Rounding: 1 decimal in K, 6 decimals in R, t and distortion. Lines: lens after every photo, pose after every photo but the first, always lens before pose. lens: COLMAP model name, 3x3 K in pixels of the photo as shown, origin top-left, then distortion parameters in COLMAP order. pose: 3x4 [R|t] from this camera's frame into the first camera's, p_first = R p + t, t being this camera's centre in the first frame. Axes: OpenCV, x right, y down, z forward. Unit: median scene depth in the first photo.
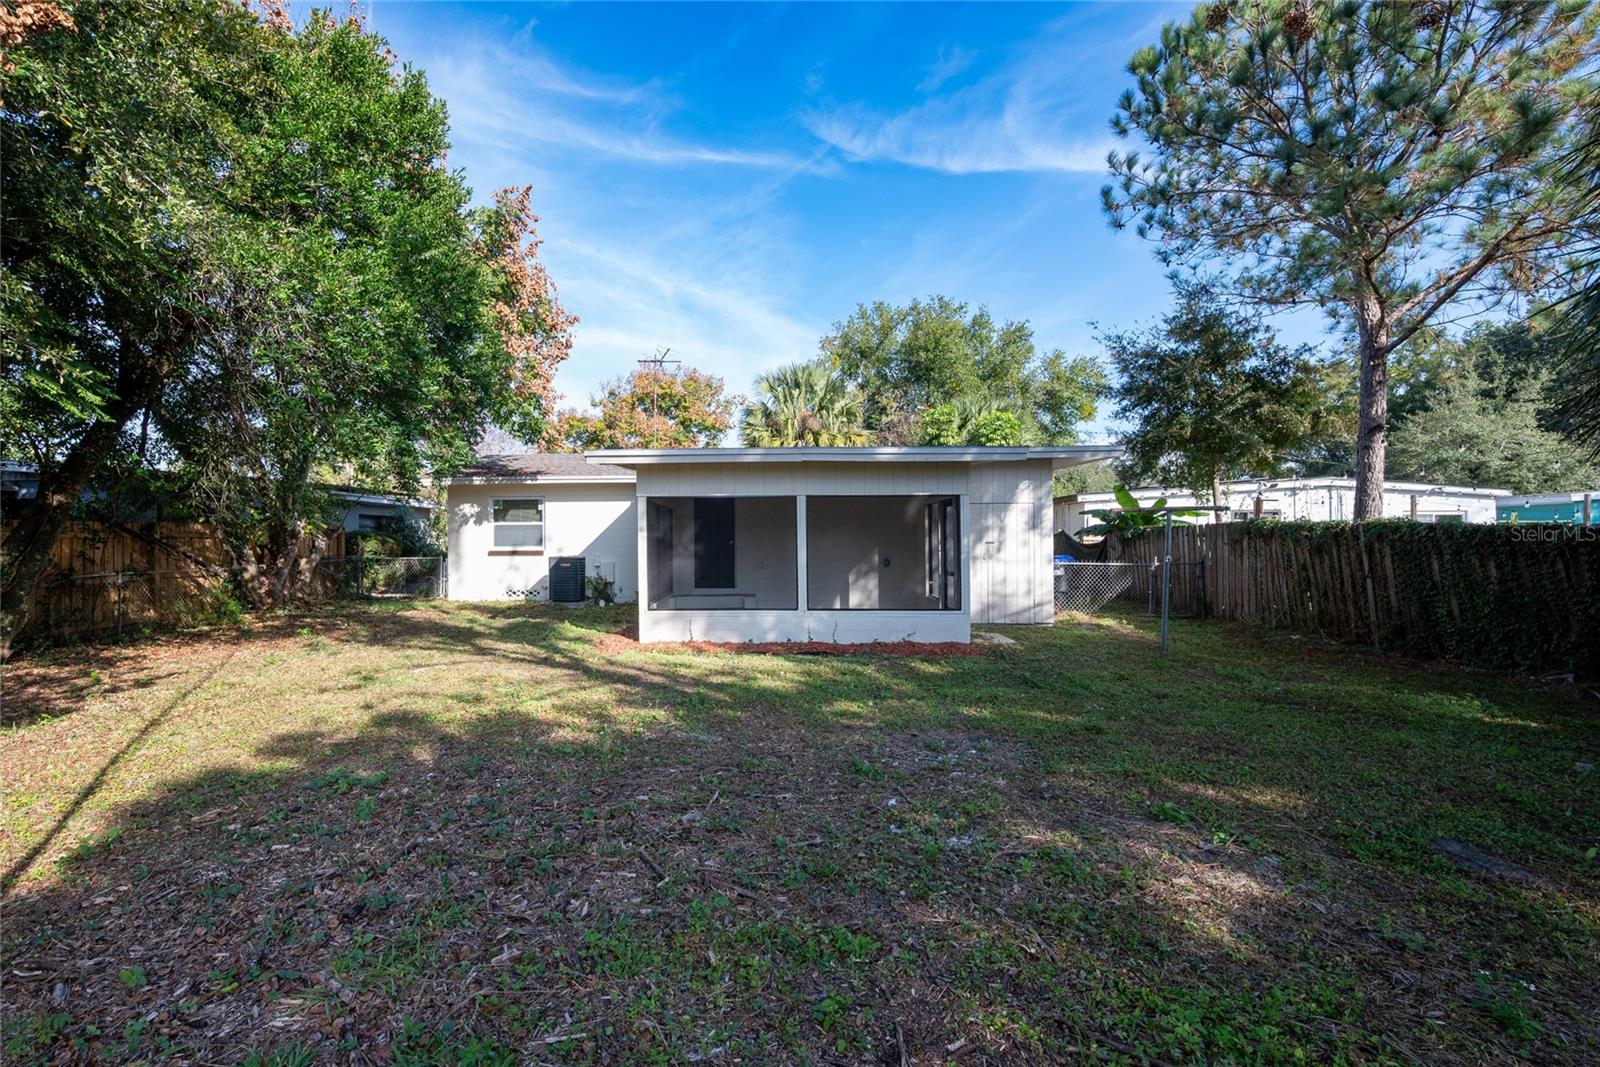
lens RADIAL K [[649.1, 0, 840.2], [0, 649.1, 541.2], [0, 0, 1]] dist [-0.002994, -0.000346]
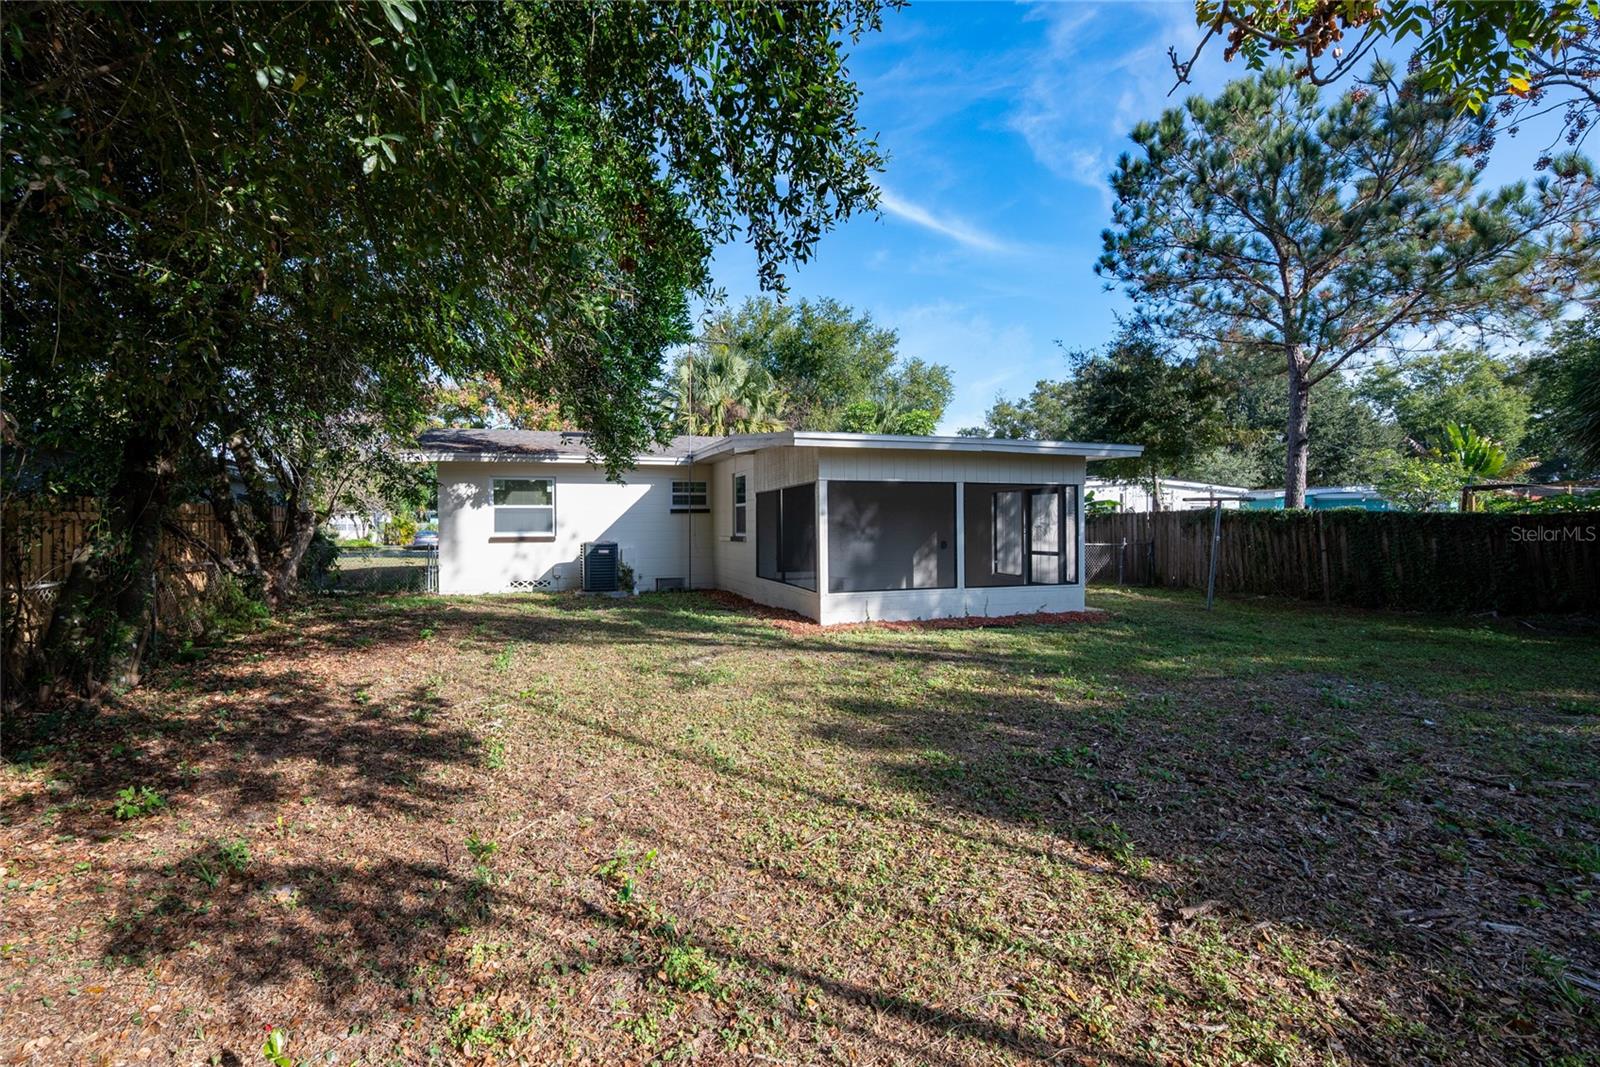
lens RADIAL K [[627.3, 0, 800.0], [0, 627.3, 533.5], [0, 0, 1]] dist [-0.002265, 0.000083]
pose [[0.949930, -0.004358, 0.312433, -0.424996], [0.002209, 0.999971, 0.007232, 0.004551], [-0.312456, -0.006180, 0.949912, 0.060079]]
